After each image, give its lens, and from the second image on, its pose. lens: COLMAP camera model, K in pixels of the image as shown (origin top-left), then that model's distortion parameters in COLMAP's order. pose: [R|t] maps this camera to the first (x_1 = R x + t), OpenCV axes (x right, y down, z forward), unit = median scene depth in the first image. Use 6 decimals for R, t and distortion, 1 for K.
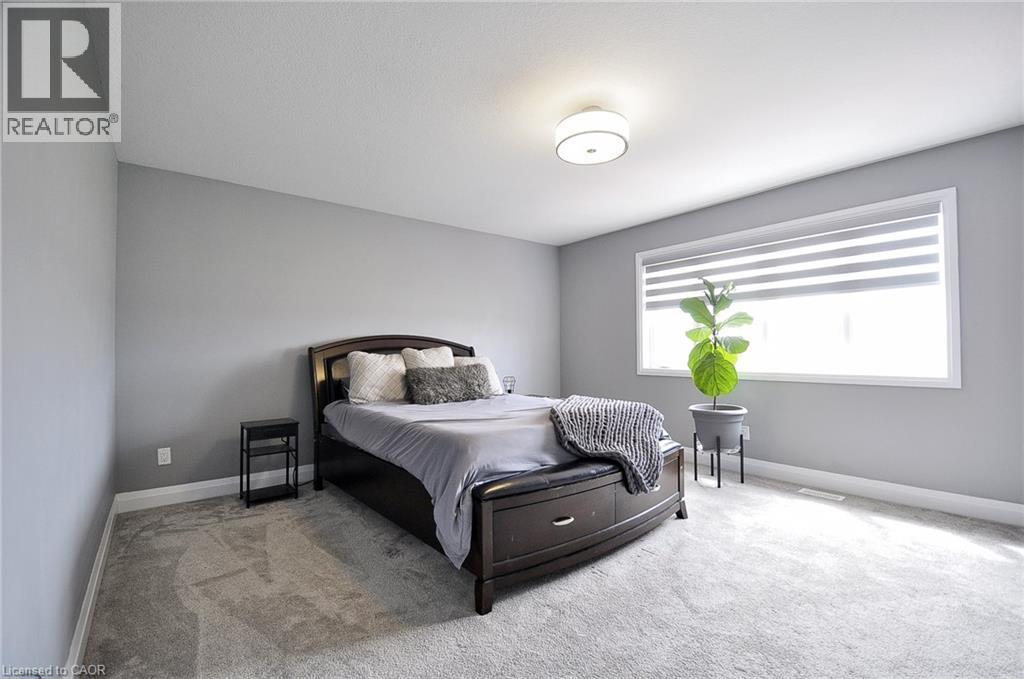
lens RADIAL K [[465.5, 0, 514.7], [0, 465.5, 344.0], [0, 0, 1]] dist [0.001567, -0.008133]
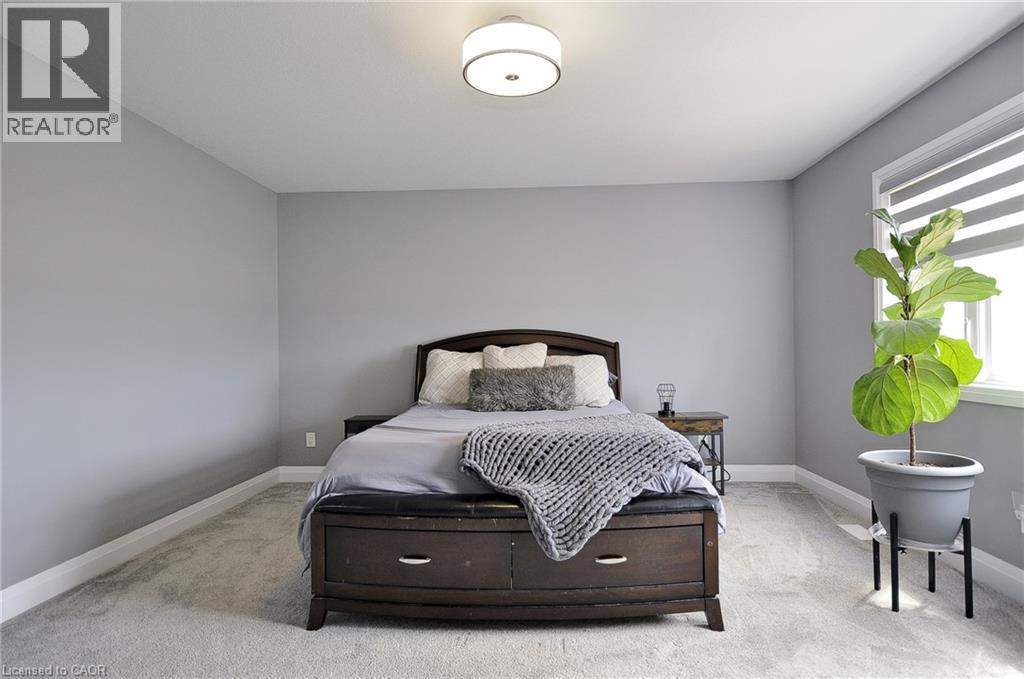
lens RADIAL K [[613.6, 0, 509.5], [0, 613.6, 344.0], [0, 0, 1]] dist [0.003786, -0.001159]
pose [[0.725683, -0.006083, -0.688003, 0.619371], [0.017096, 0.999812, 0.009192, -0.003541], [0.687817, -0.018432, 0.725650, 0.217112]]
